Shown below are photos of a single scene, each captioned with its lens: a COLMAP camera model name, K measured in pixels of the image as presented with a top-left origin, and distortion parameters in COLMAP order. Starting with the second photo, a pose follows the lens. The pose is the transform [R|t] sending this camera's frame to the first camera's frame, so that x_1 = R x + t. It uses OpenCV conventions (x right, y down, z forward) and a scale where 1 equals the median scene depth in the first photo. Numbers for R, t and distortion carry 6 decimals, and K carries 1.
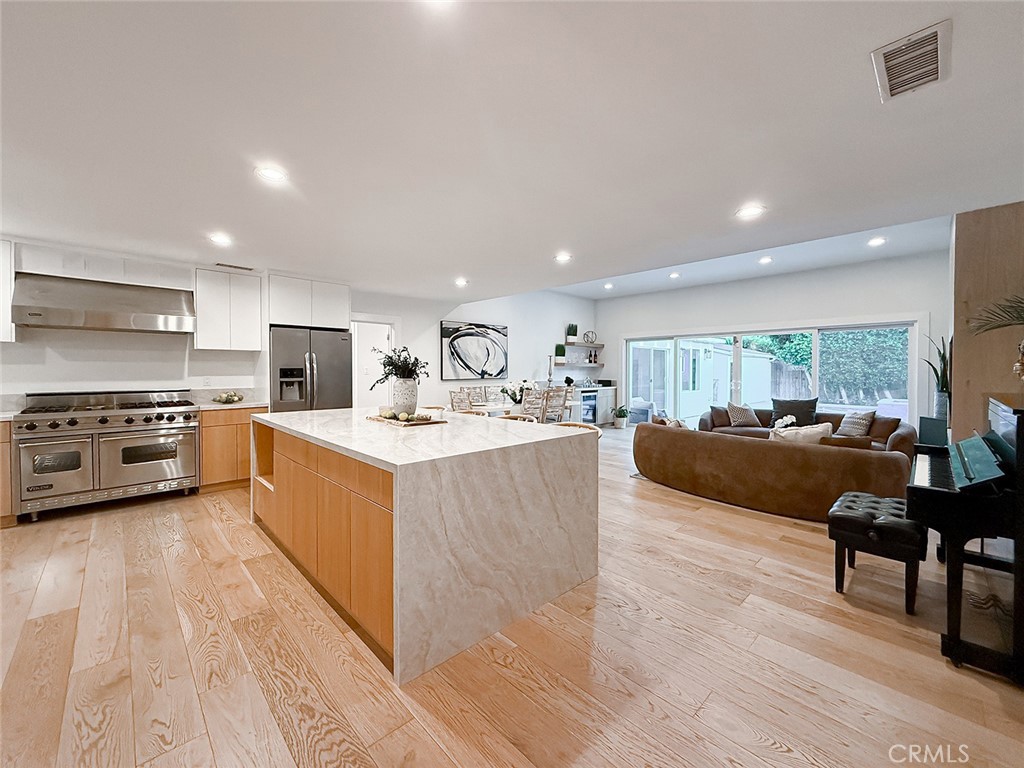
lens RADIAL K [[414.9, 0, 520.7], [0, 414.9, 379.0], [0, 0, 1]] dist [0.001128, -0.000654]
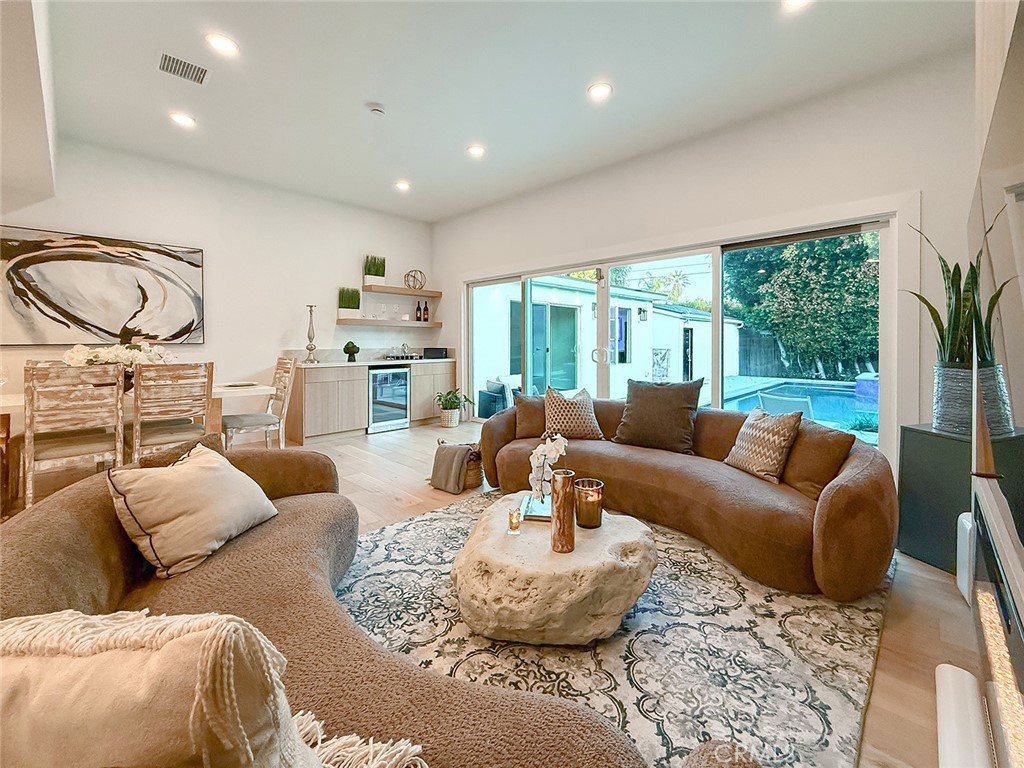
lens RADIAL K [[440.5, 0, 548.1], [0, 440.5, 348.9], [0, 0, 1]] dist [-0.001566, -0.000493]
pose [[0.996719, -0.002461, 0.080904, 0.391014], [0.002988, 0.999975, -0.006391, 0.010154], [-0.080887, 0.006611, 0.996701, 0.401566]]
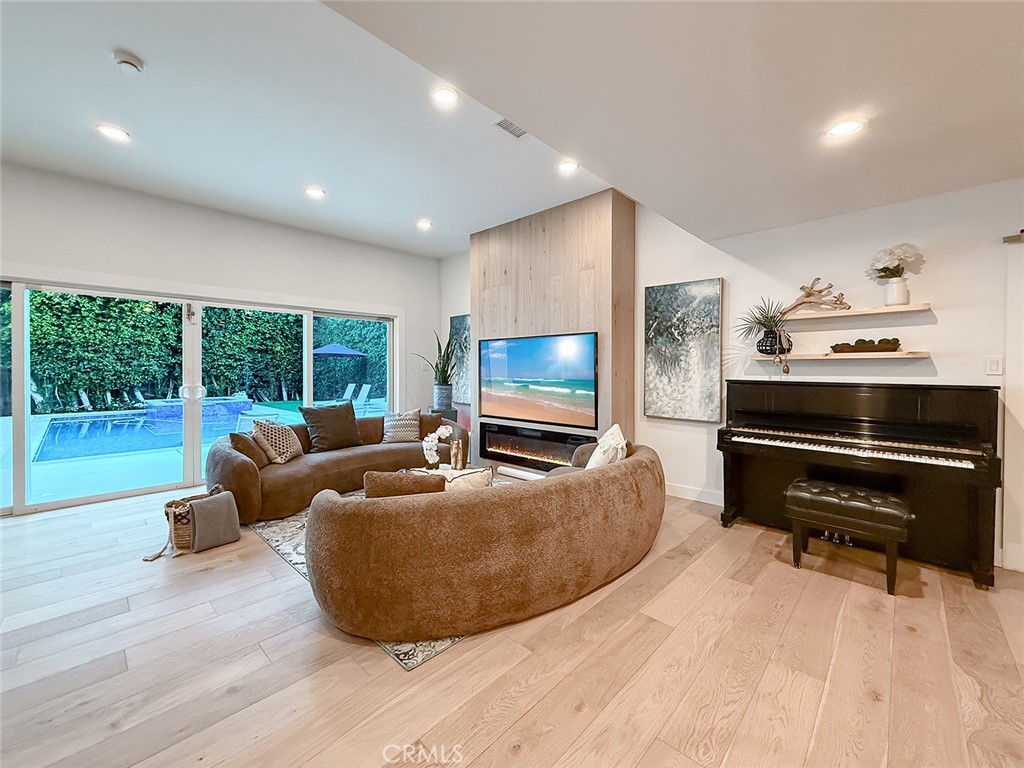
lens RADIAL K [[414.9, 0, 484.7], [0, 414.9, 372.6], [0, 0, 1]] dist [0.001128, -0.000654]
pose [[-0.025551, -0.009256, 0.999631, -0.046145], [0.023280, 0.999680, 0.009852, -0.006572], [-0.999402, 0.023523, -0.025327, 0.606192]]
